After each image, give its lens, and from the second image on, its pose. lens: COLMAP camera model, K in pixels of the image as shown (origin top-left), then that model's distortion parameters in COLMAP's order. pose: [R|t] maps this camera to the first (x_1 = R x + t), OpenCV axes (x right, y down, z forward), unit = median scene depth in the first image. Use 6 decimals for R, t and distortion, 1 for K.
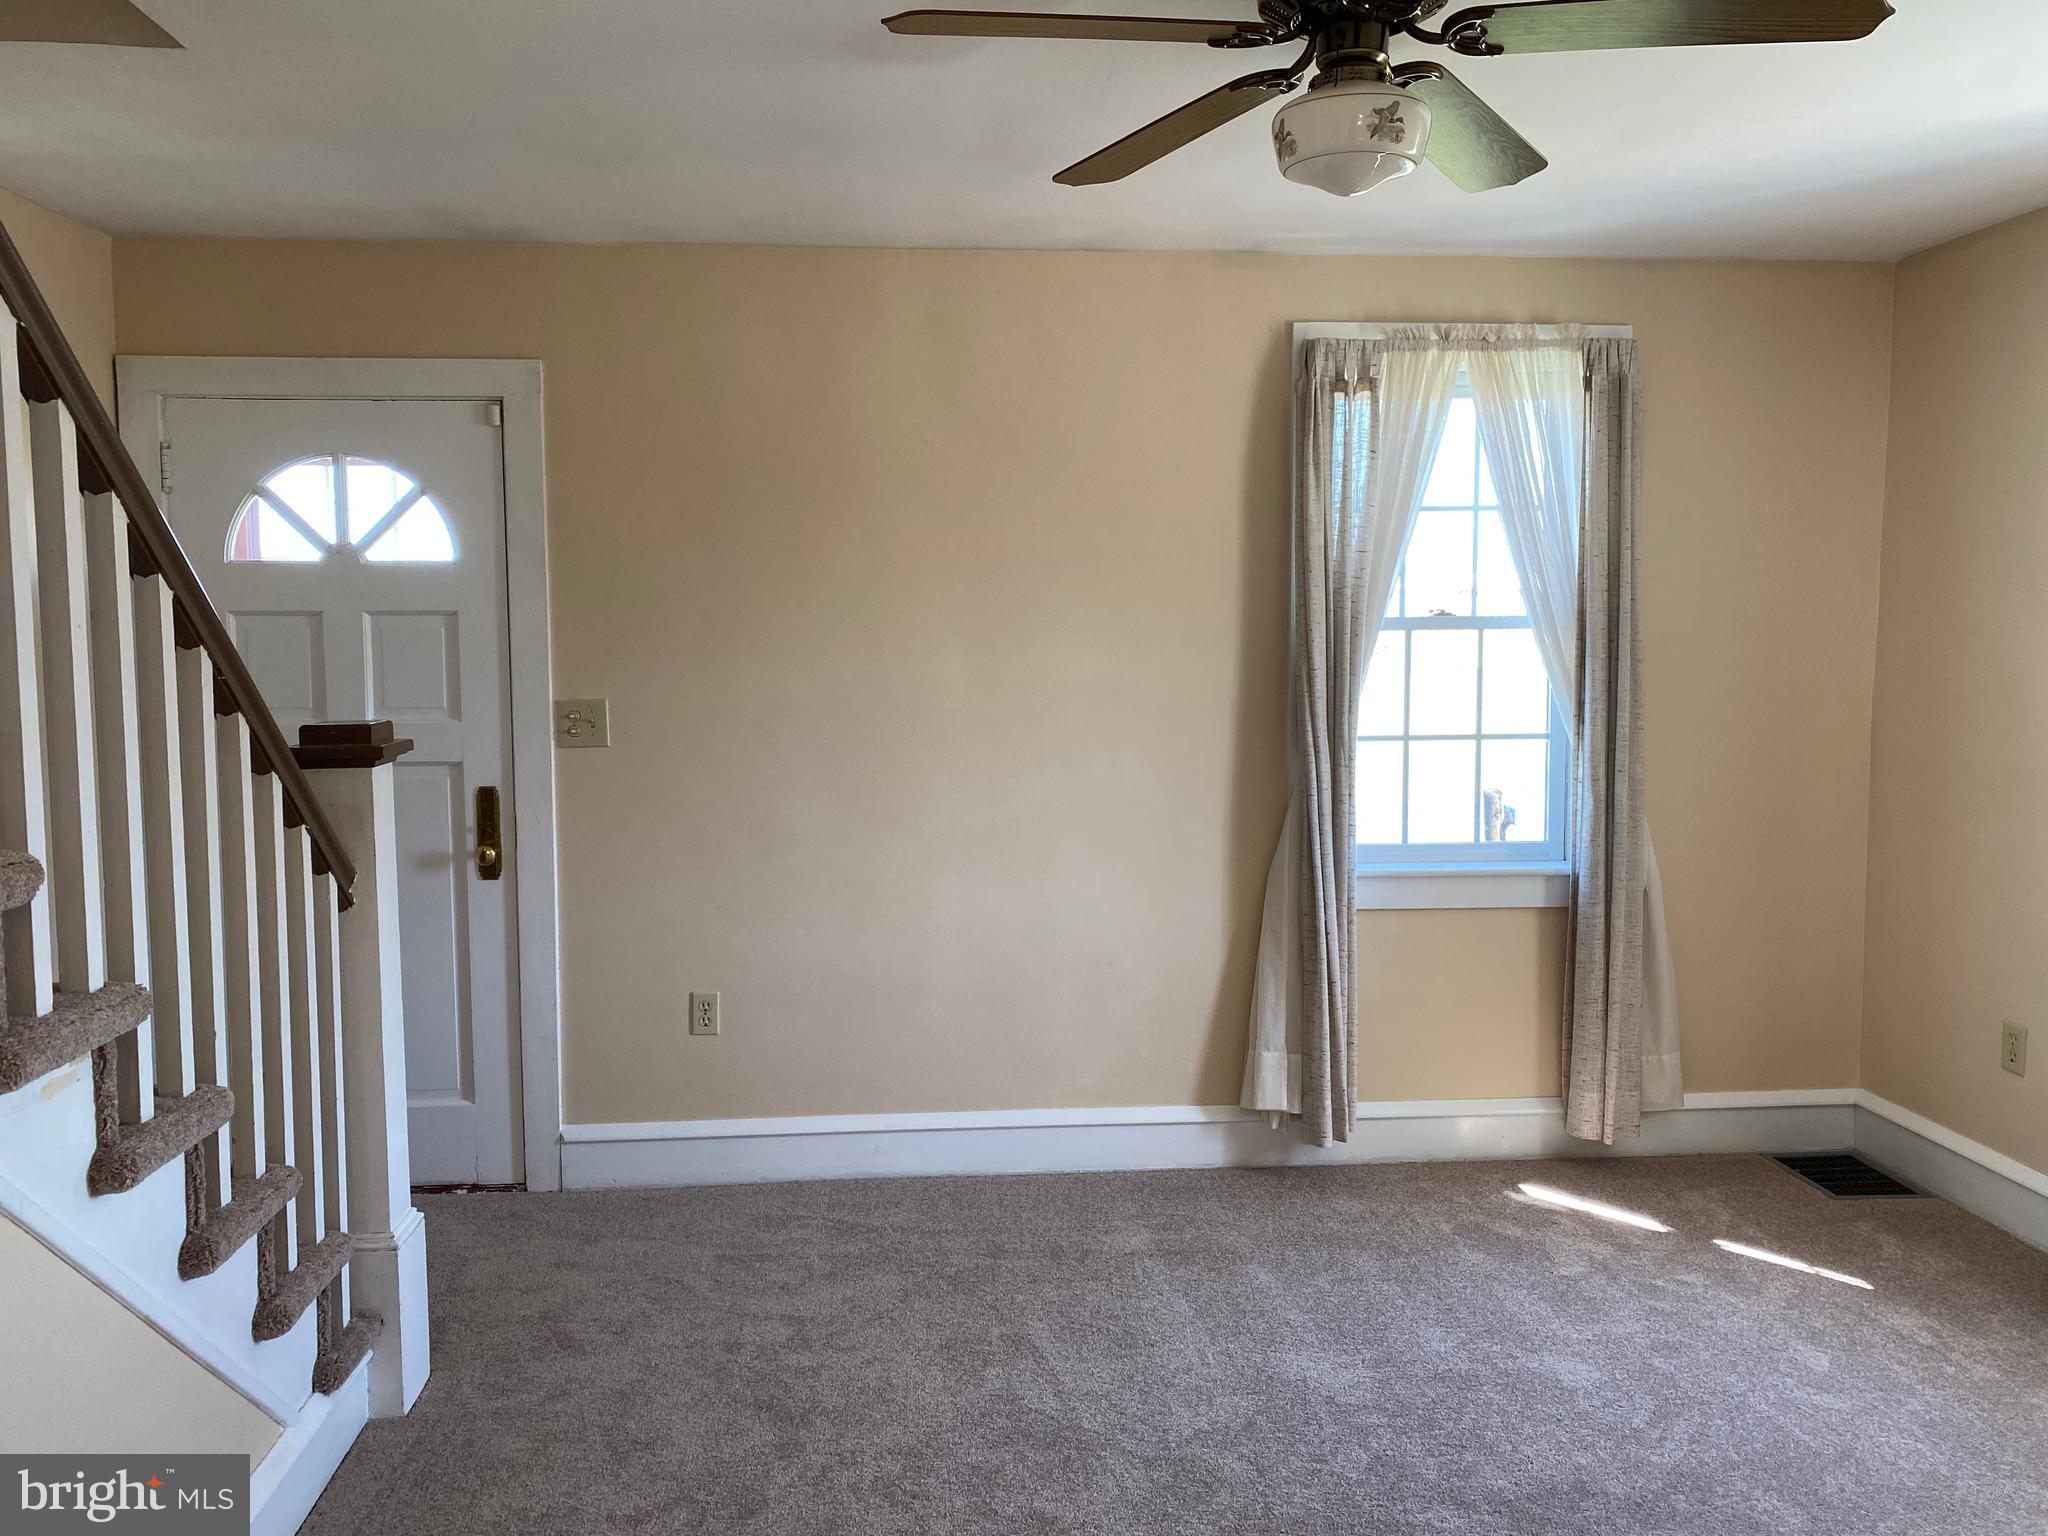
lens RADIAL K [[1538.8, 0, 1031.4], [0, 1538.8, 760.3], [0, 0, 1]] dist [0.048027, -0.049282]
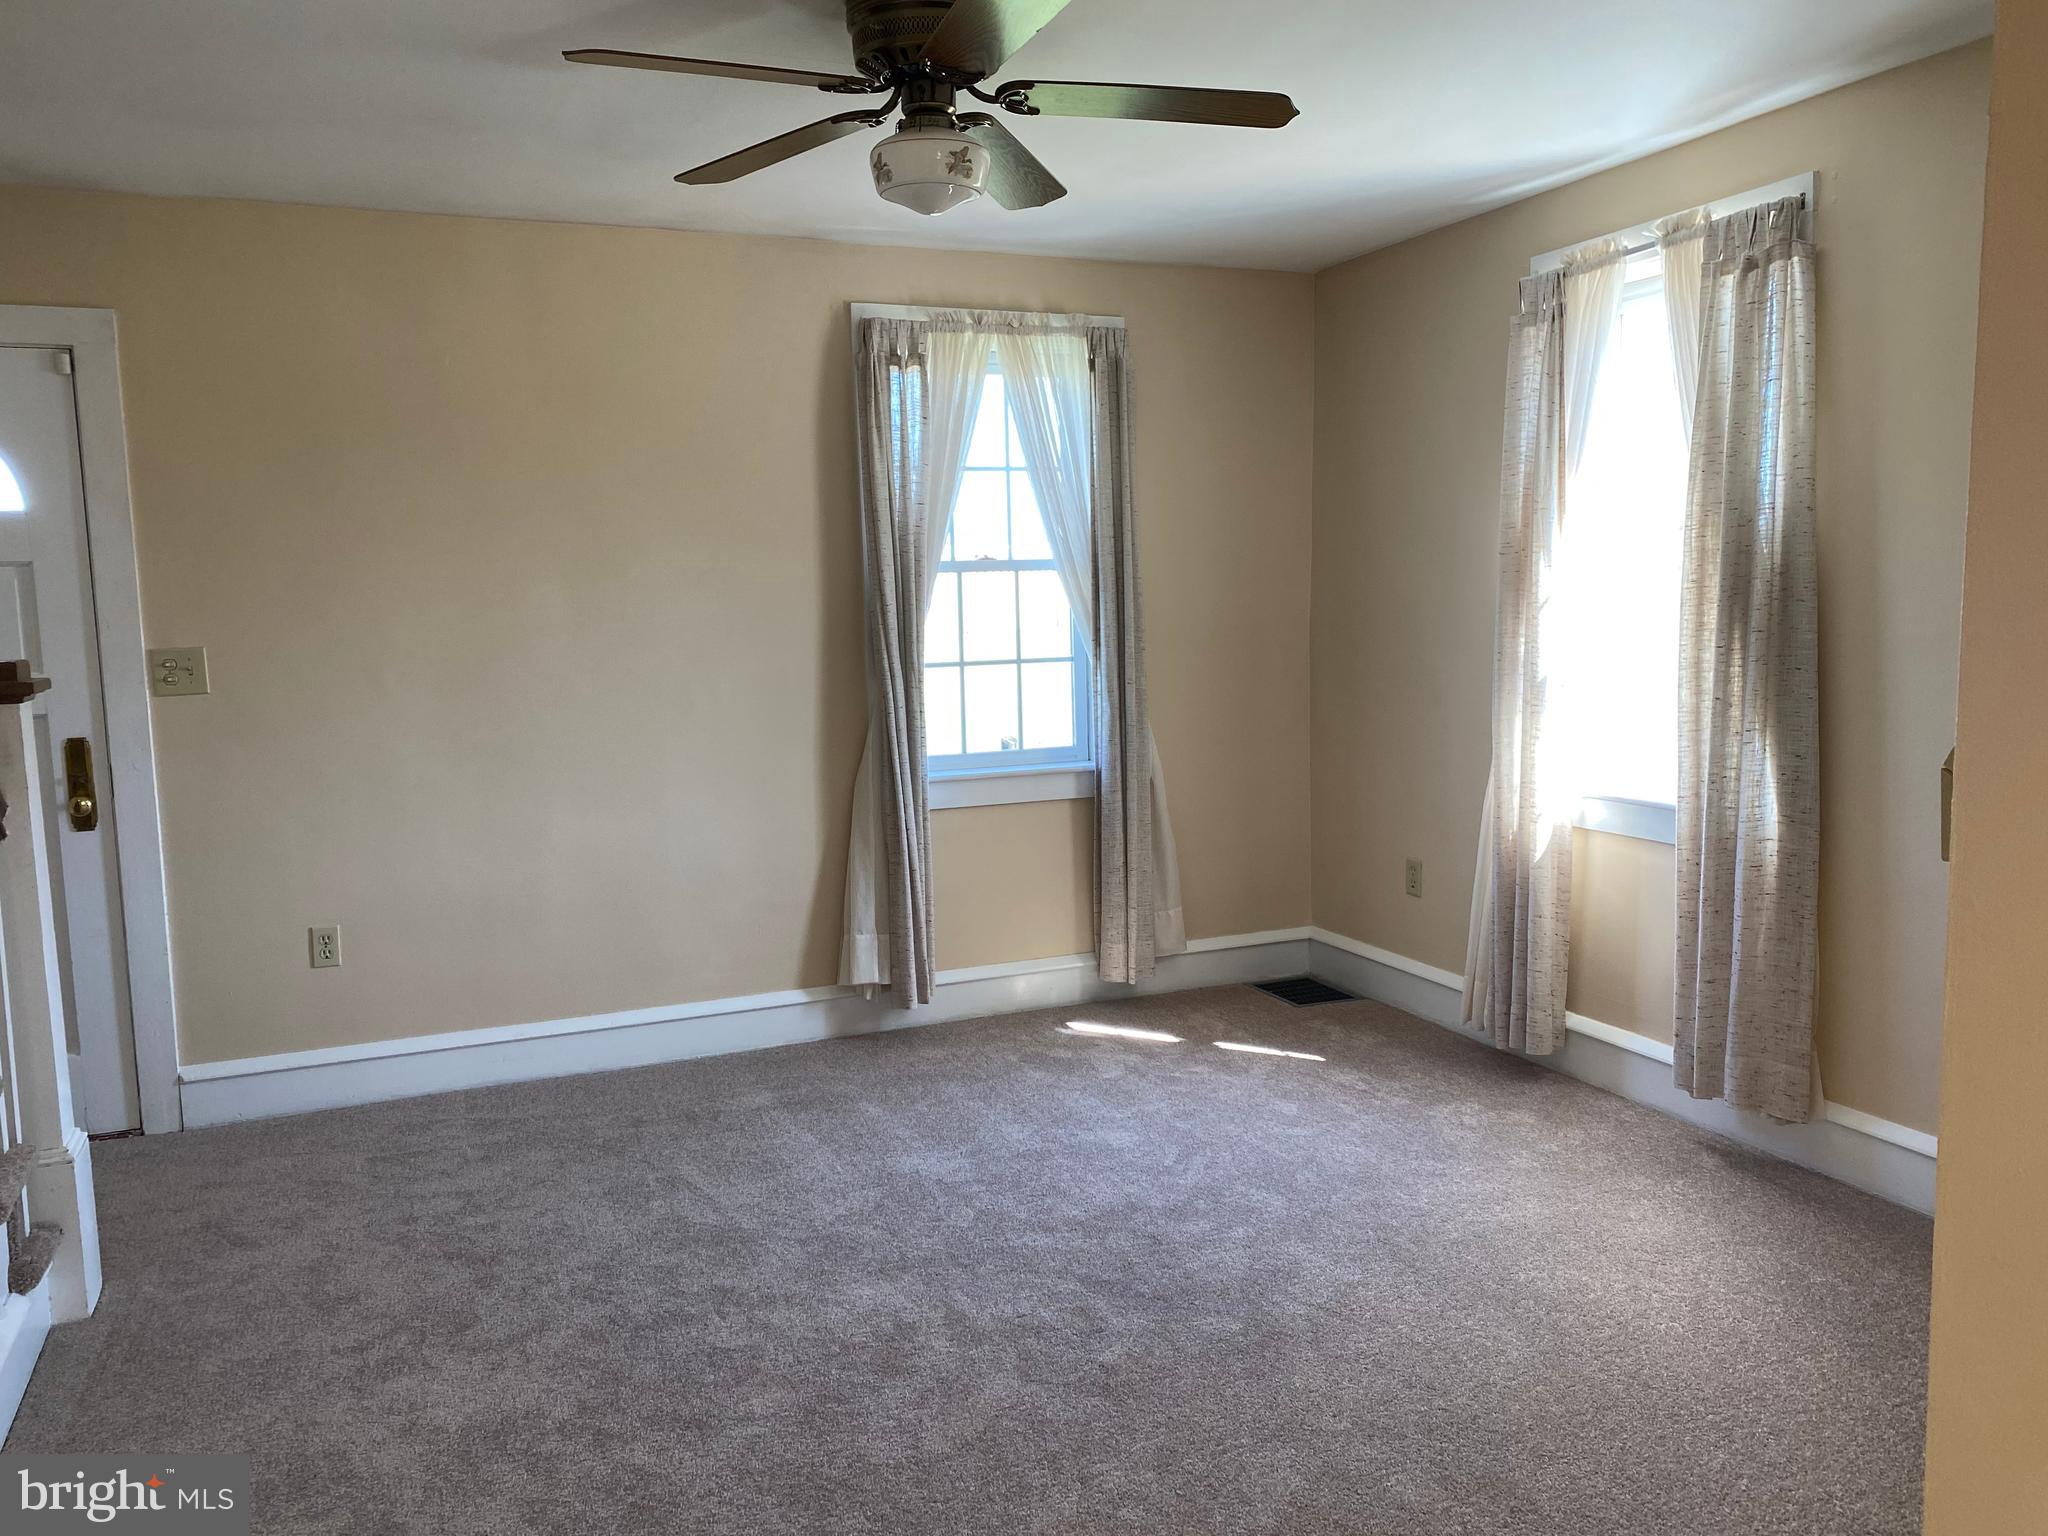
lens RADIAL K [[1538.8, 0, 1014.7], [0, 1538.8, 777.5], [0, 0, 1]] dist [0.048027, -0.049282]
pose [[0.953940, -0.052510, 0.295367, -0.074322], [0.043805, 0.998391, 0.036016, 0.034346], [-0.296783, -0.021418, 0.954705, -0.146864]]
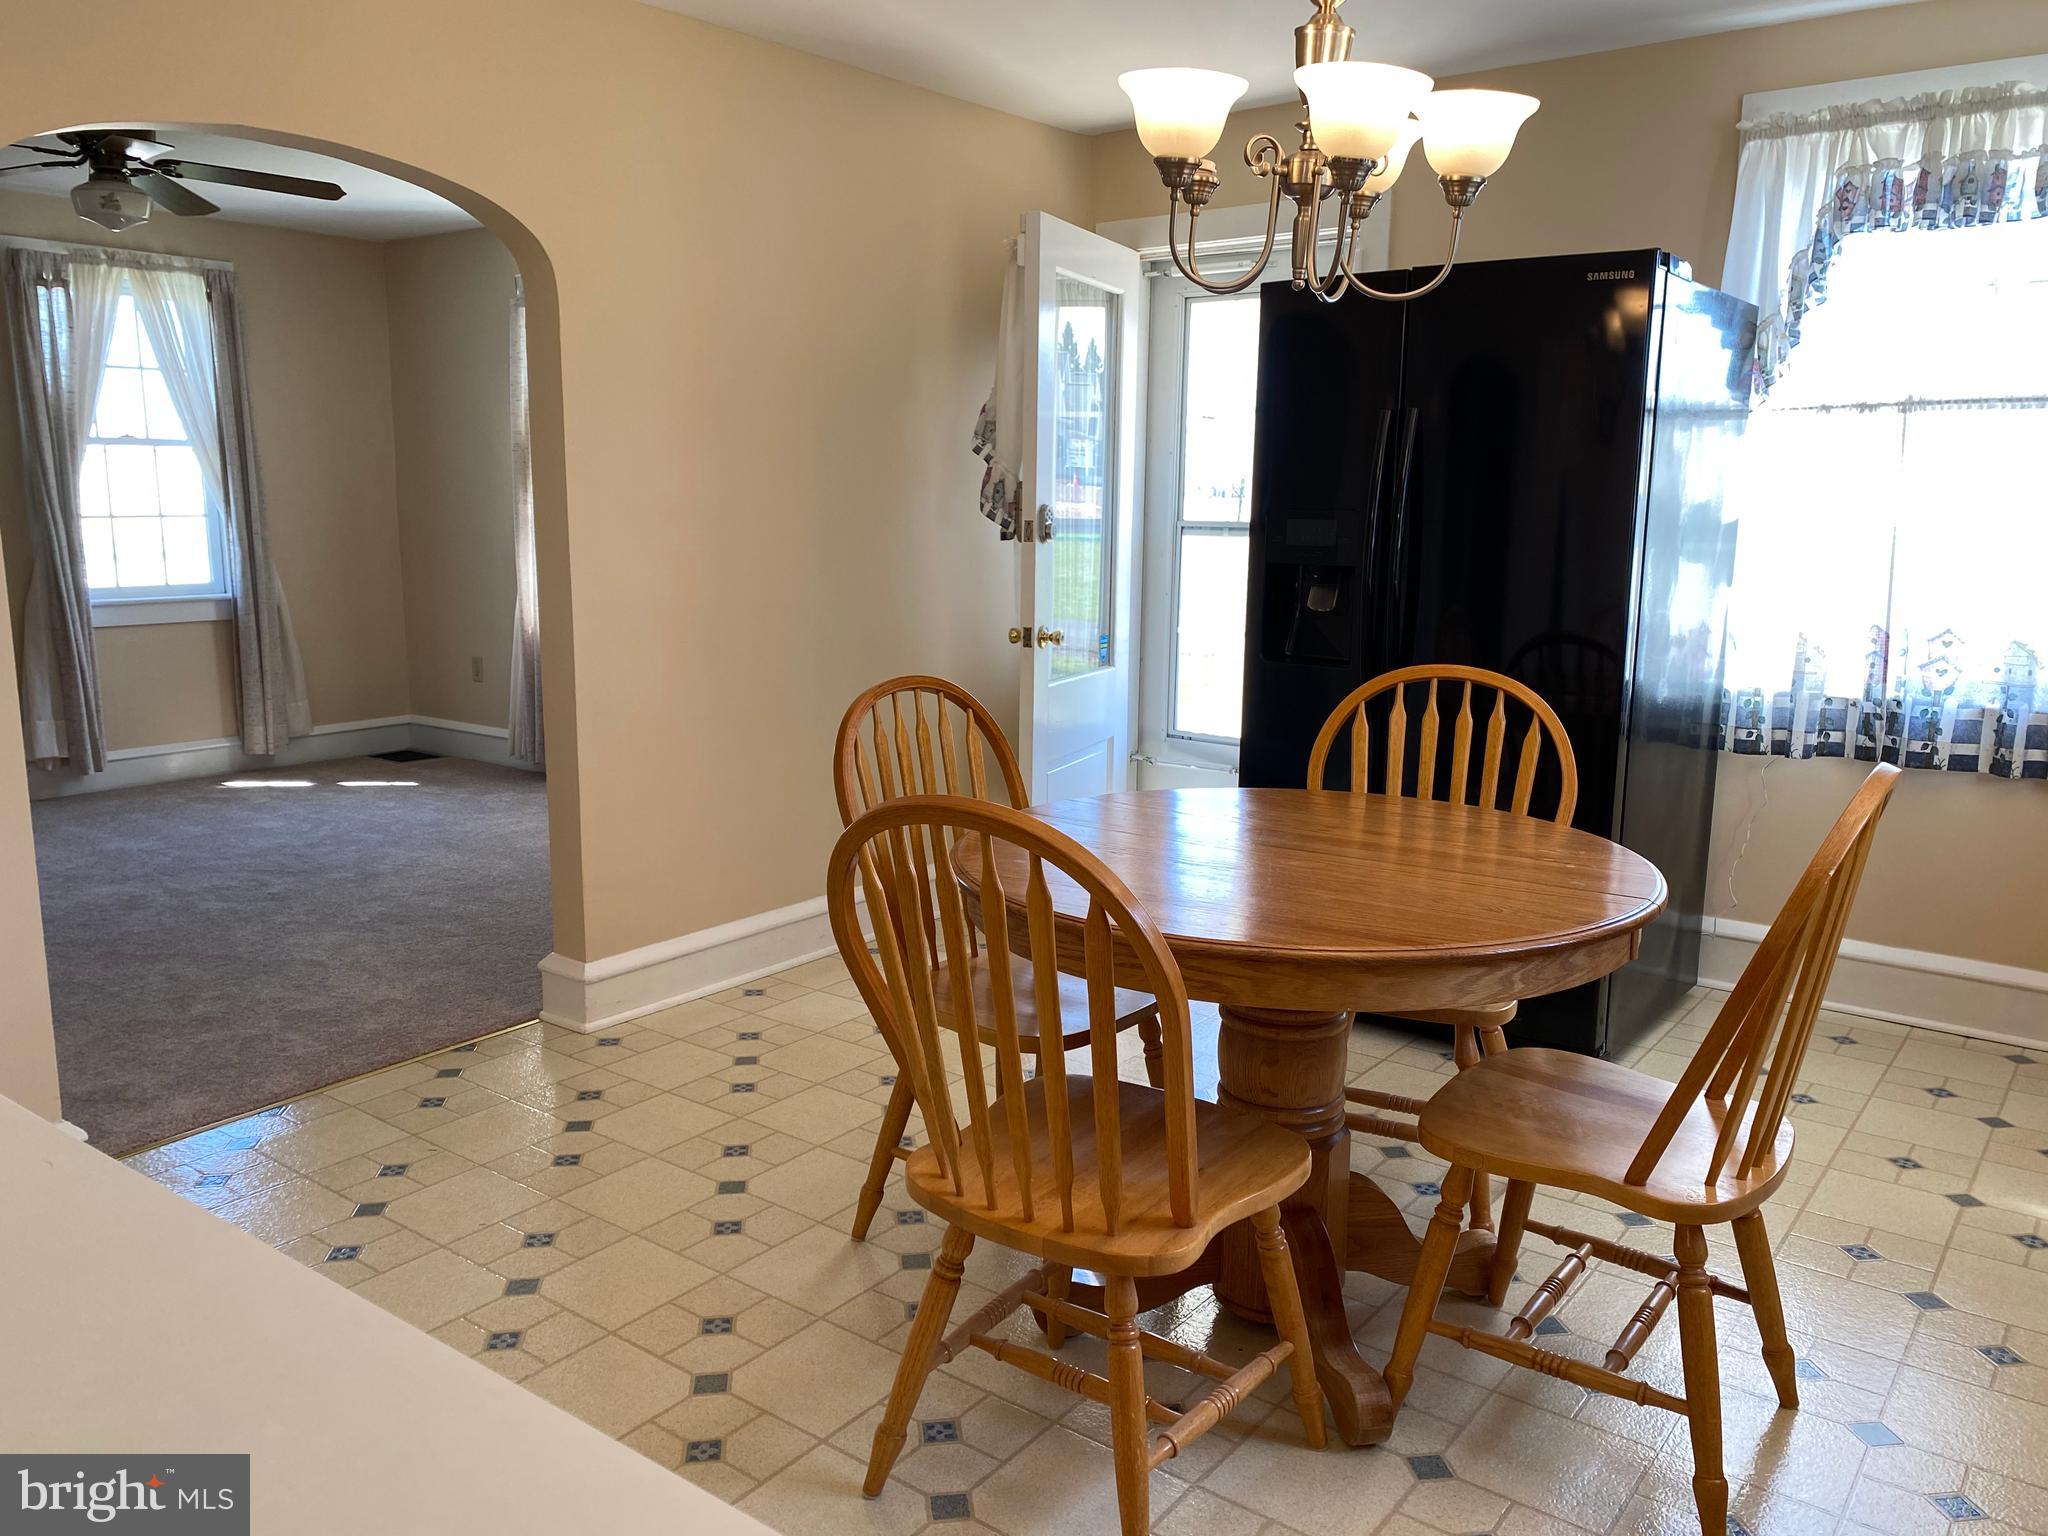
lens RADIAL K [[1538.8, 0, 1003.4], [0, 1538.8, 764.5], [0, 0, 1]] dist [0.048027, -0.049282]
pose [[0.672766, -0.119510, 0.730139, -0.343688], [0.051537, 0.992040, 0.114891, 0.105432], [-0.738058, -0.039666, 0.673570, -0.766329]]
